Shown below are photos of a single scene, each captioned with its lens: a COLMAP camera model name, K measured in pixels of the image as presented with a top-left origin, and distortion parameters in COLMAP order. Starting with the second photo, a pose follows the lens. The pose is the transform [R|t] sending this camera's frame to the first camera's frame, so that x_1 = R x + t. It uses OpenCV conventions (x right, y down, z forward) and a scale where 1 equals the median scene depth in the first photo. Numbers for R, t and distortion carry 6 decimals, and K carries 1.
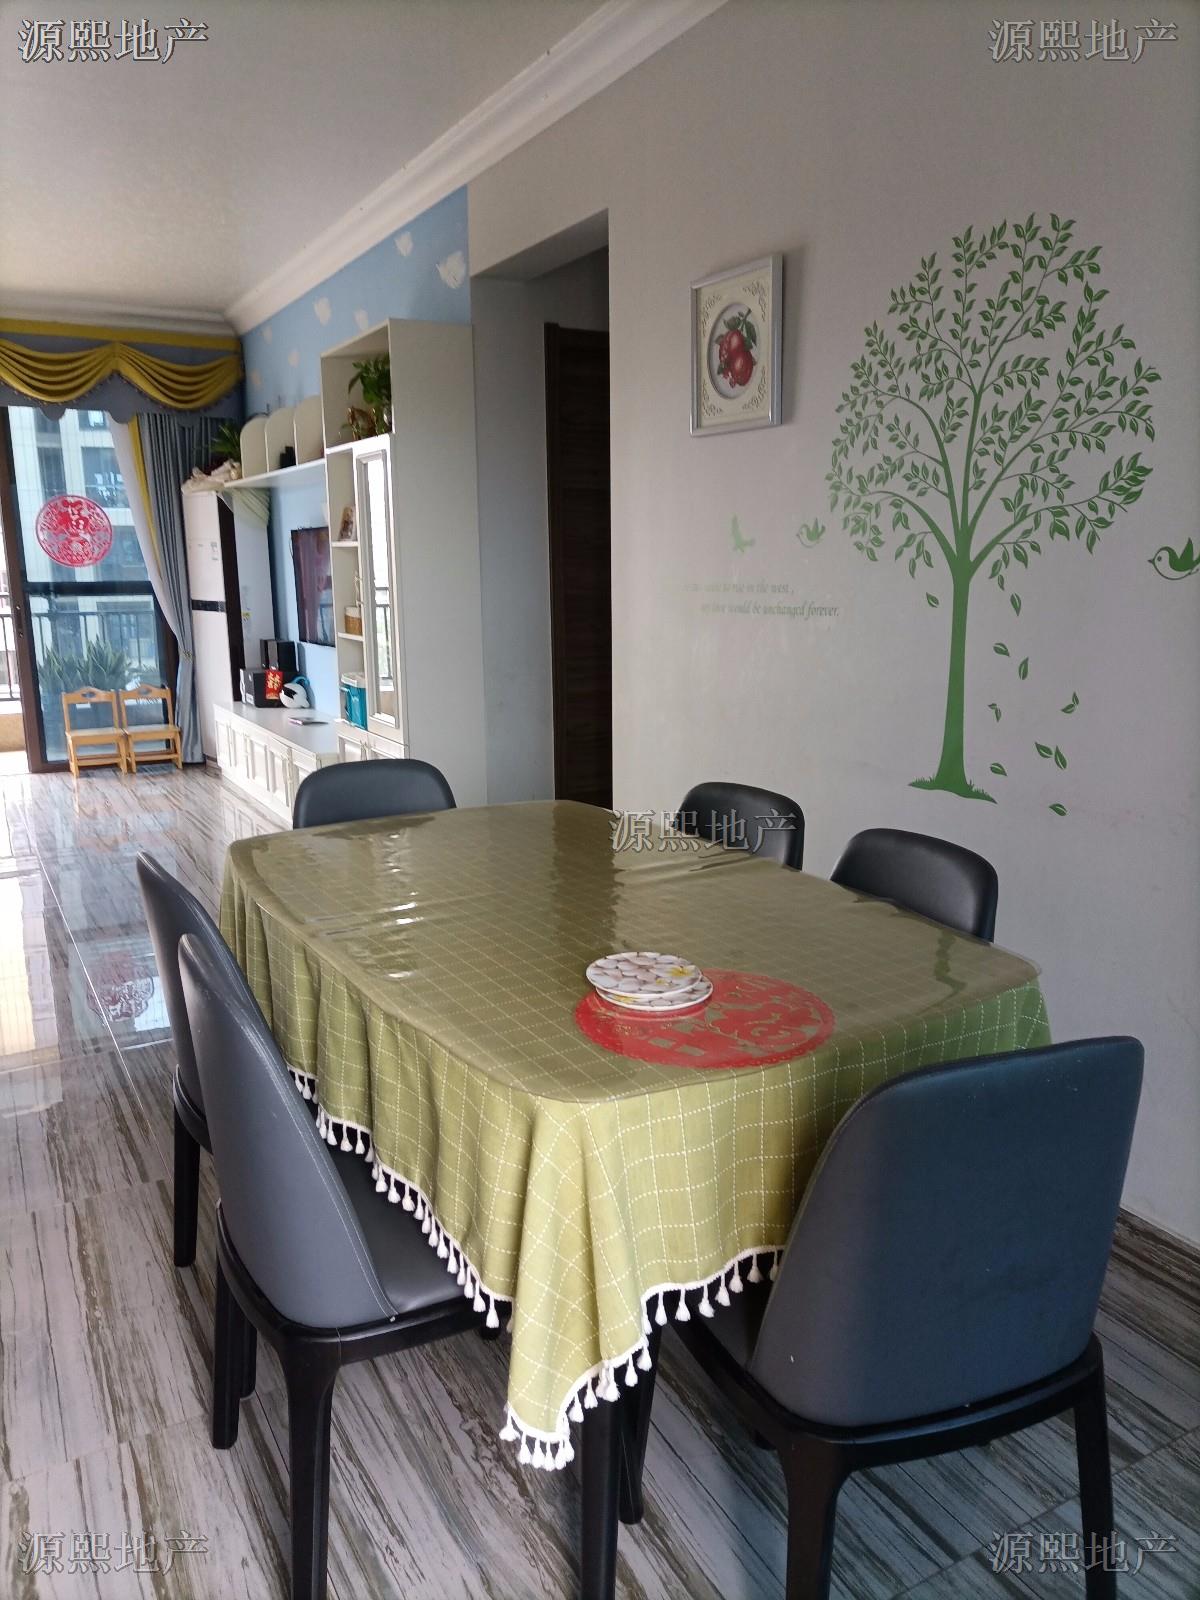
lens RADIAL K [[1181.0, 0, 614.3], [0, 1181.0, 804.6], [0, 0, 1]] dist [0.030145, -0.018830]
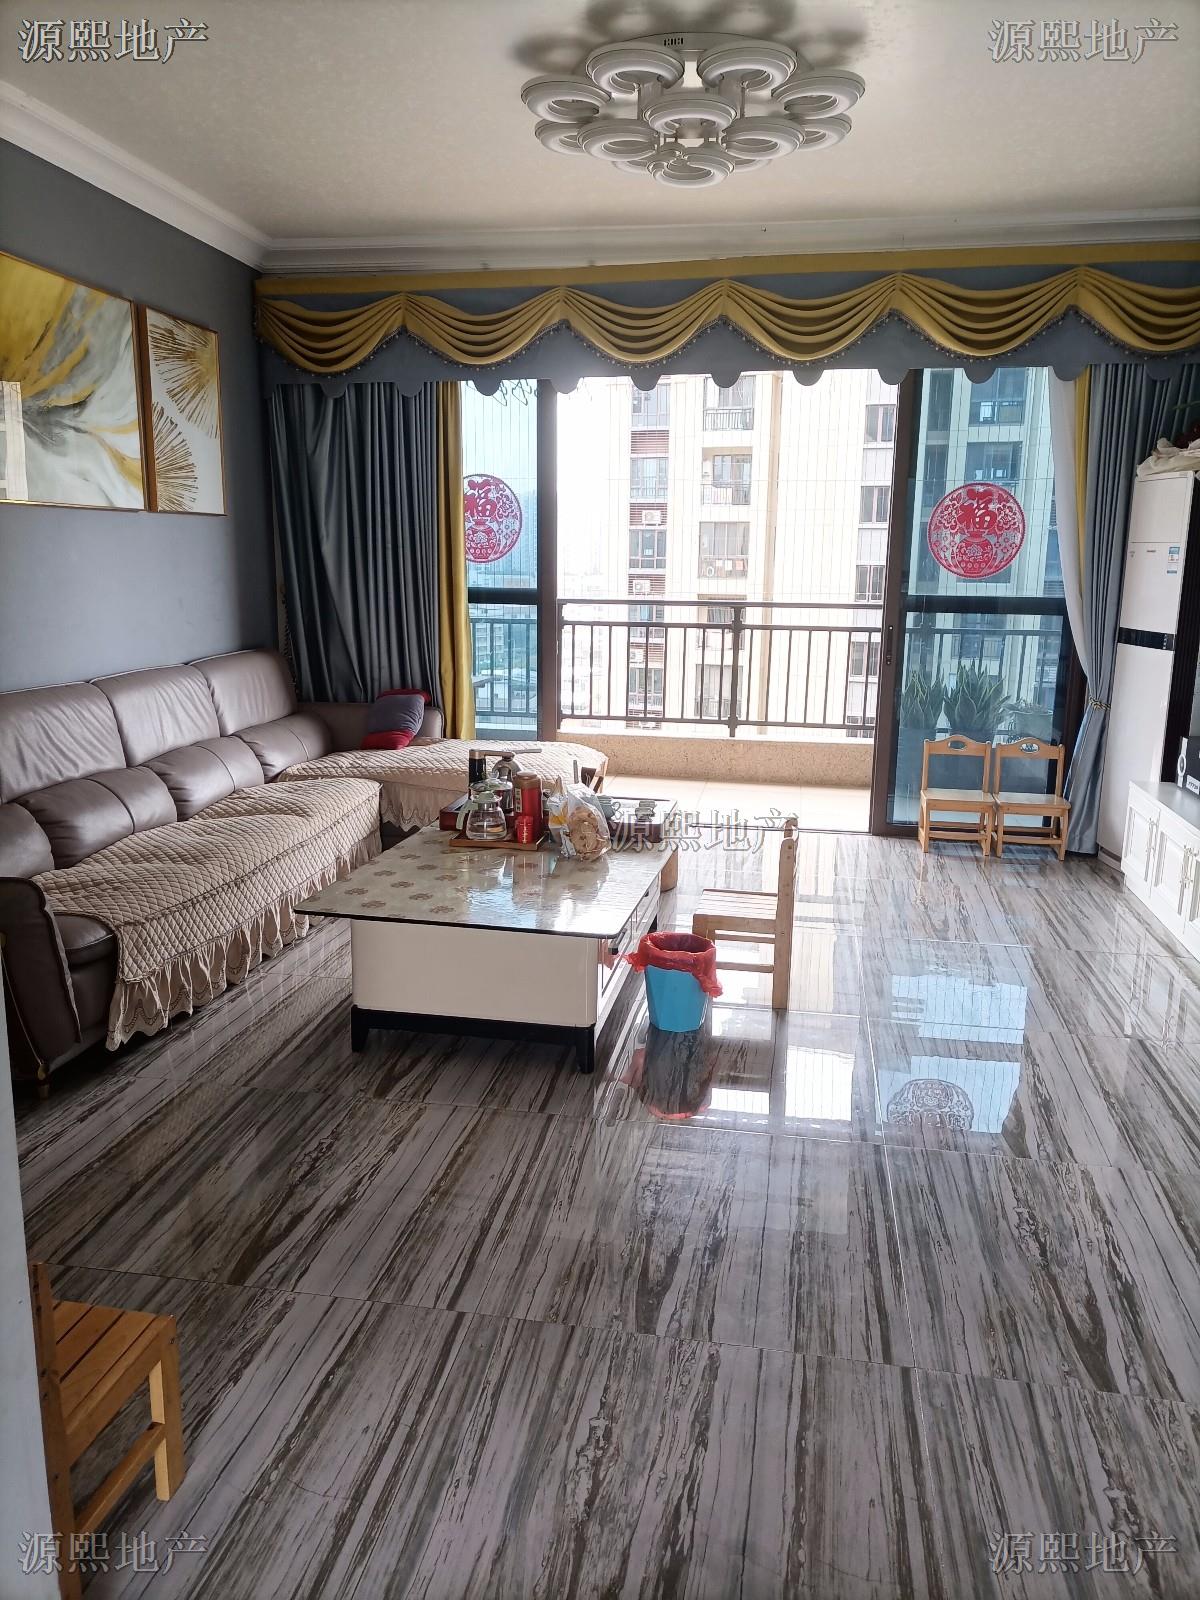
lens RADIAL K [[1181.0, 0, 596.0], [0, 1181.0, 793.1], [0, 0, 1]] dist [0.030145, -0.018830]
pose [[0.769169, 0.145064, -0.622363, -0.148118], [-0.148745, 0.987786, 0.046407, -0.064798], [0.621494, 0.056879, 0.781352, 0.272693]]
